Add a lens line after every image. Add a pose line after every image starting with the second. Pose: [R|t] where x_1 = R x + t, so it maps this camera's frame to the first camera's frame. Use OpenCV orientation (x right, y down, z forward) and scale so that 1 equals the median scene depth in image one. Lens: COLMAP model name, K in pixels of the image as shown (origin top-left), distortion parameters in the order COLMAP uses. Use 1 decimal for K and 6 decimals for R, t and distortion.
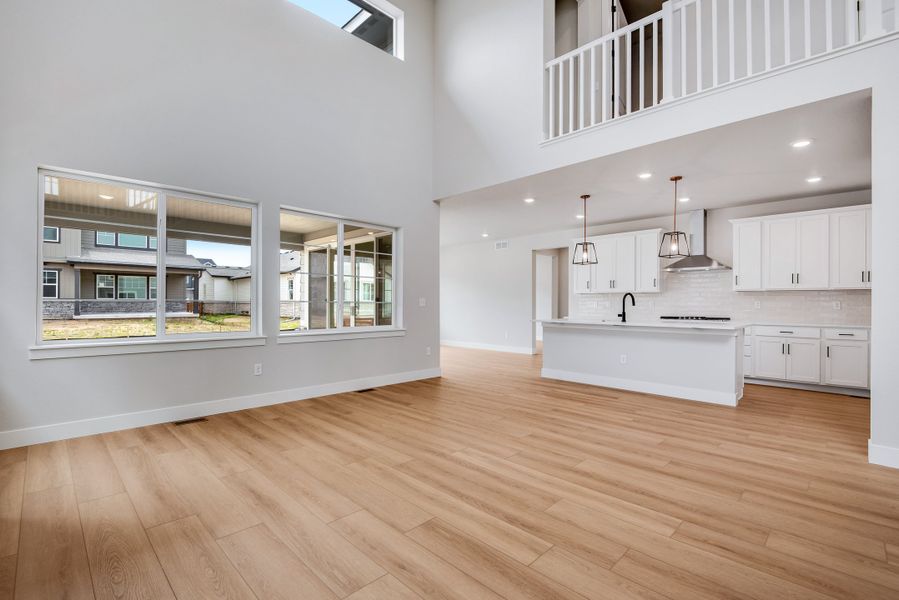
lens RADIAL K [[415.0, 0, 448.9], [0, 415.0, 304.1], [0, 0, 1]] dist [-0.000657, -0.000884]
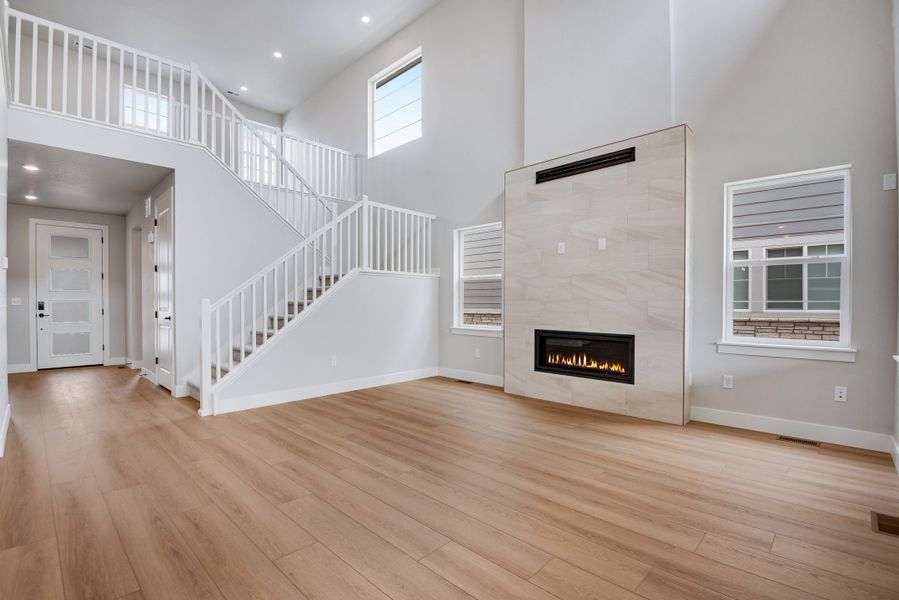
lens RADIAL K [[415.0, 0, 448.9], [0, 415.0, 304.1], [0, 0, 1]] dist [-0.000657, -0.000884]
pose [[-0.999757, -0.006694, -0.021010, -0.041941], [-0.006751, 0.999974, 0.002645, -0.000104], [0.020991, 0.002786, -0.999776, 1.616162]]
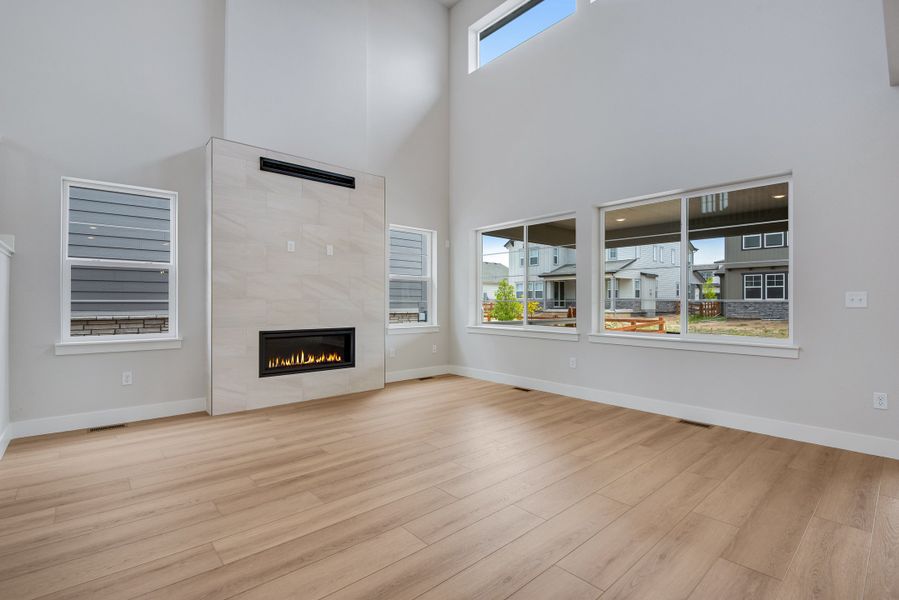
lens RADIAL K [[408.0, 0, 425.9], [0, 408.0, 303.2], [0, 0, 1]] dist [0.000283, 0.000272]
pose [[-0.089615, -0.003890, -0.995969, 0.788228], [-0.001491, 0.999992, -0.003771, 0.005394], [0.995975, 0.001147, -0.089620, 0.868107]]
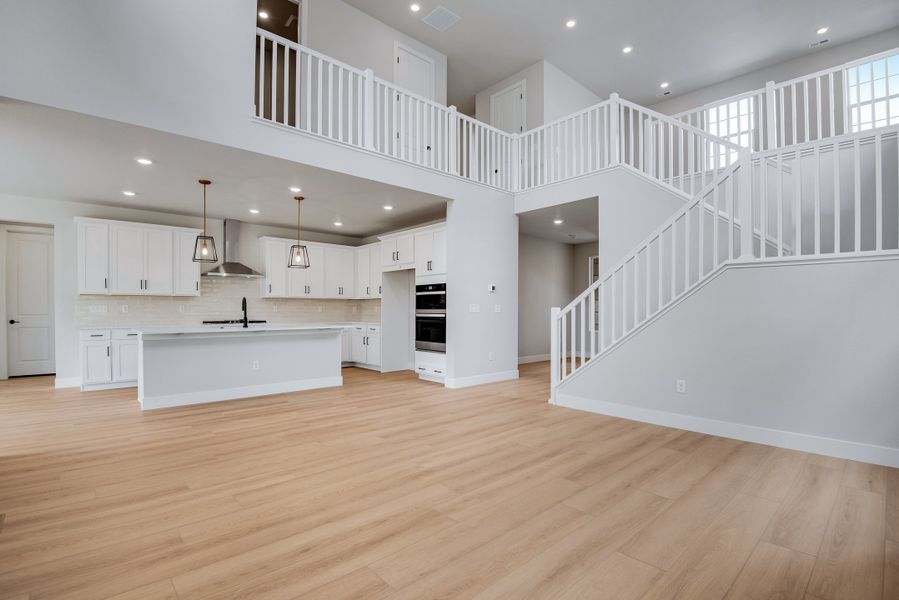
lens RADIAL K [[419.2, 0, 432.3], [0, 419.2, 317.9], [0, 0, 1]] dist [-0.029905, 0.000023]
pose [[0.056286, -0.024450, 0.998115, -0.797228], [-0.000253, 0.999700, 0.024503, -0.004618], [-0.998415, -0.001632, 0.056263, 0.792110]]
